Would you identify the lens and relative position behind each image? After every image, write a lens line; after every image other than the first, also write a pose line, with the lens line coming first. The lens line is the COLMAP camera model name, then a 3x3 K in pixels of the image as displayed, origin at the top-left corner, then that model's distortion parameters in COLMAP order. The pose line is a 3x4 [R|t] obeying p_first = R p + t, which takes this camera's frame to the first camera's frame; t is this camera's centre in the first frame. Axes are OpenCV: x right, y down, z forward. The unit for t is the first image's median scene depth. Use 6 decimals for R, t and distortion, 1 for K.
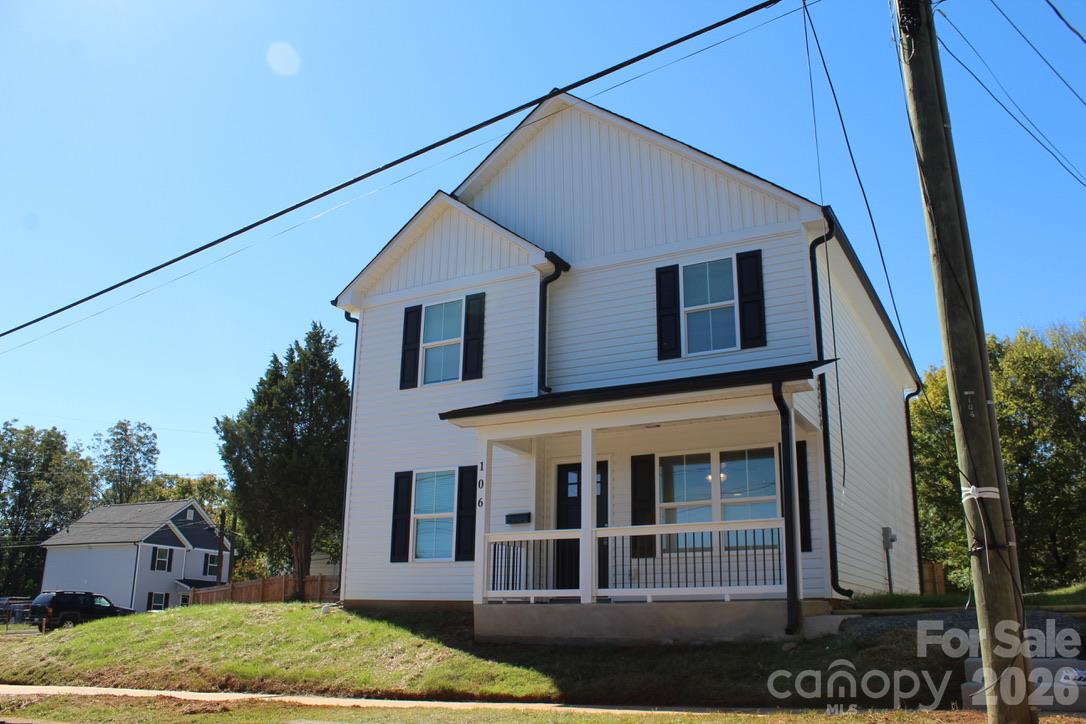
lens RADIAL K [[989.7, 0, 541.4], [0, 989.7, 337.0], [0, 0, 1]] dist [-0.010606, -0.002152]
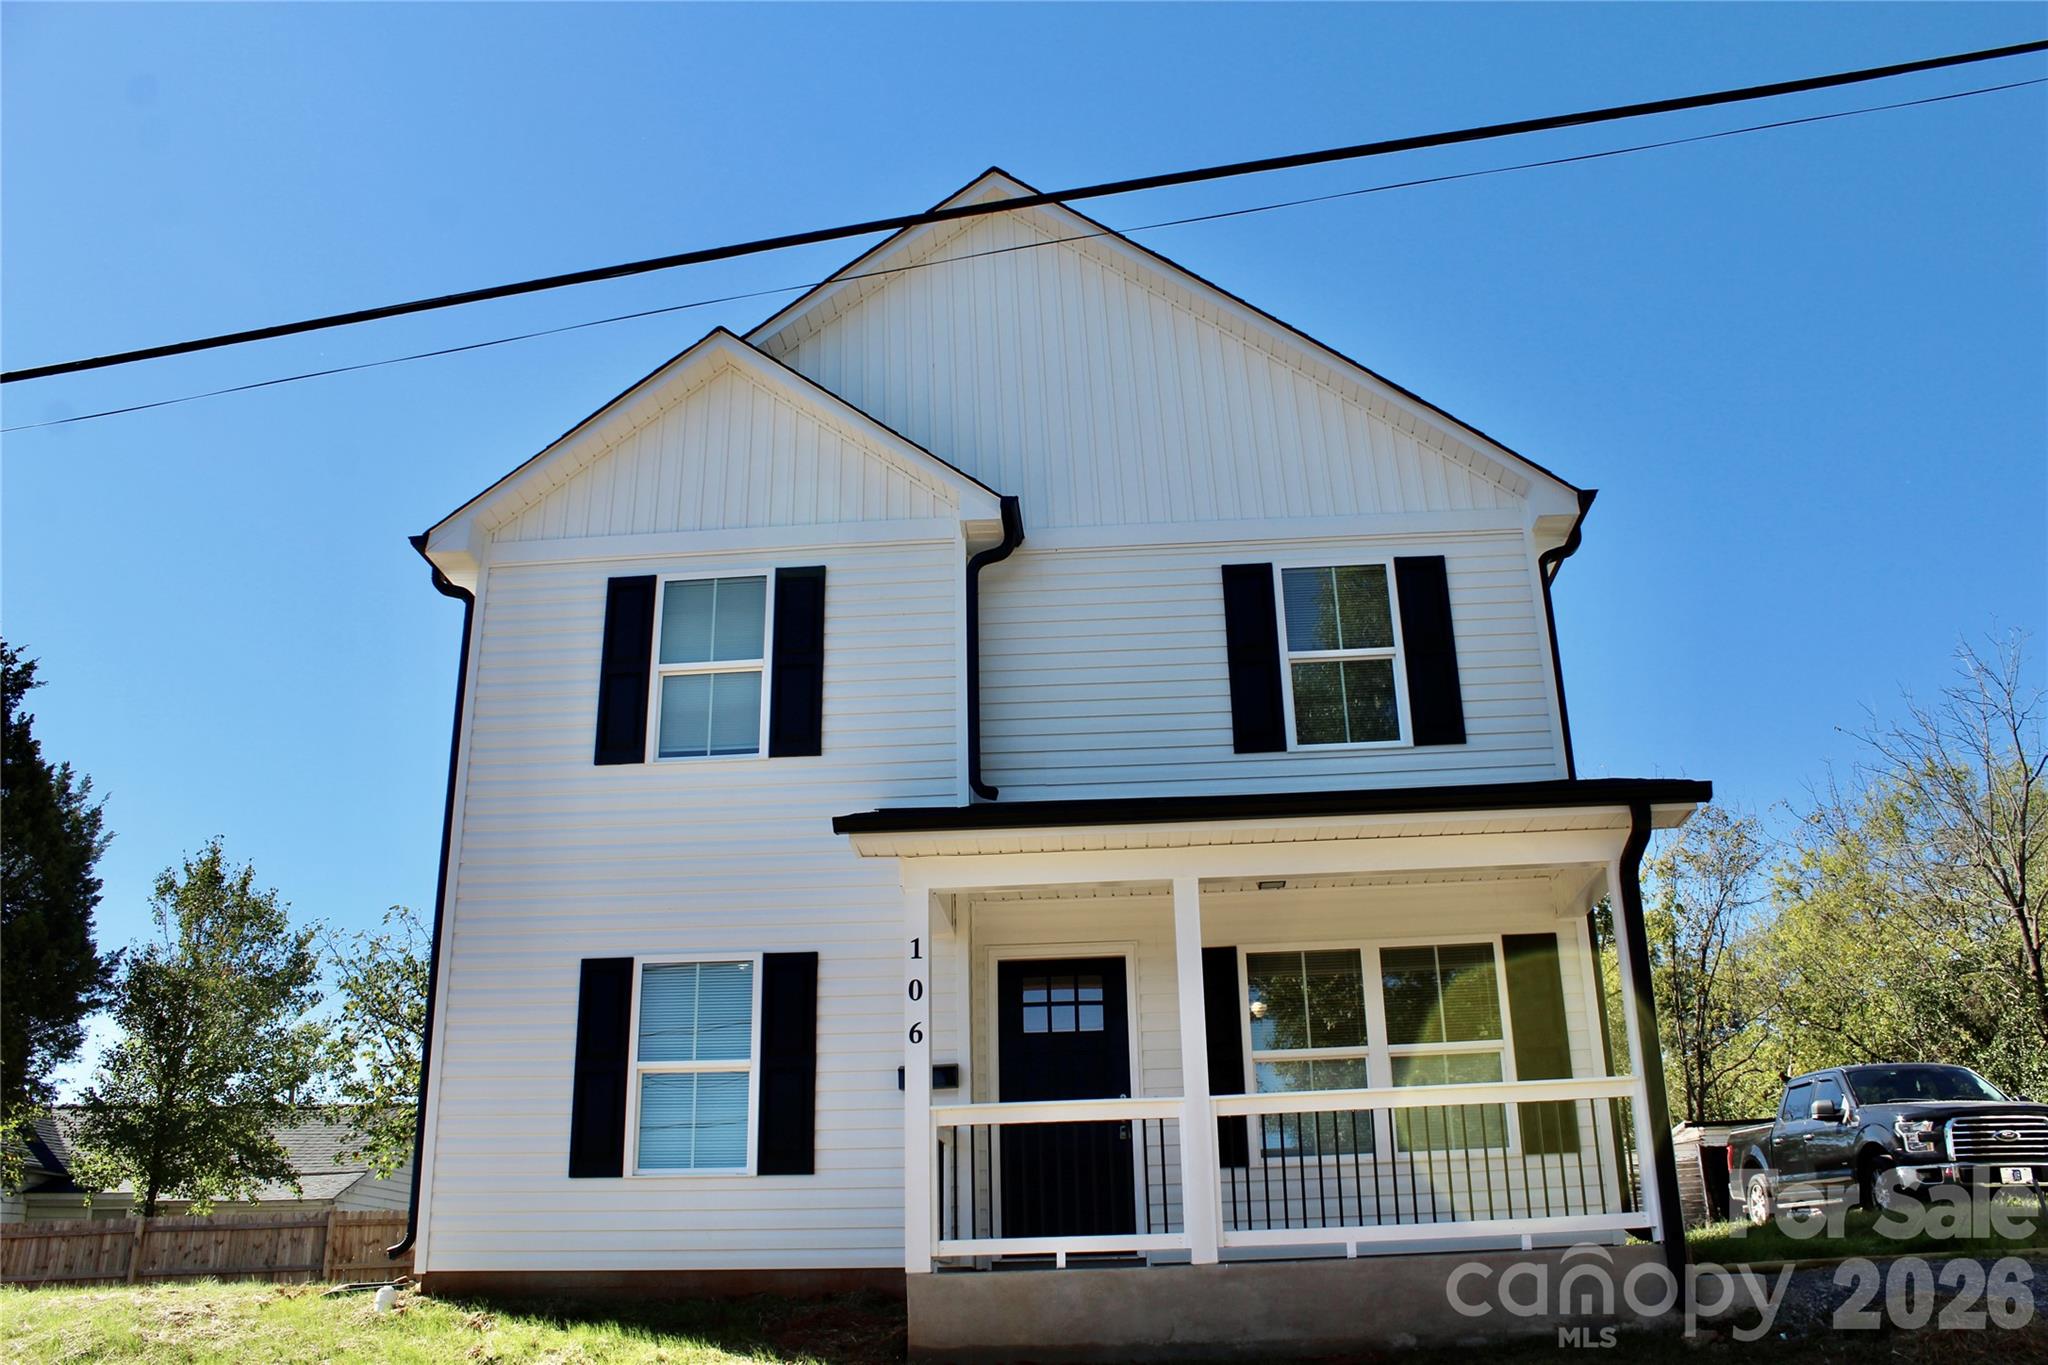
lens RADIAL K [[1791.6, 0, 1024.0], [0, 1791.6, 682.5], [0, 0, 1]] dist [-0.037509, -0.001298]
pose [[0.894057, 0.124504, 0.430304, -0.351053], [-0.096879, 0.991606, -0.085622, 0.074011], [-0.437353, 0.034864, 0.898614, 0.262345]]
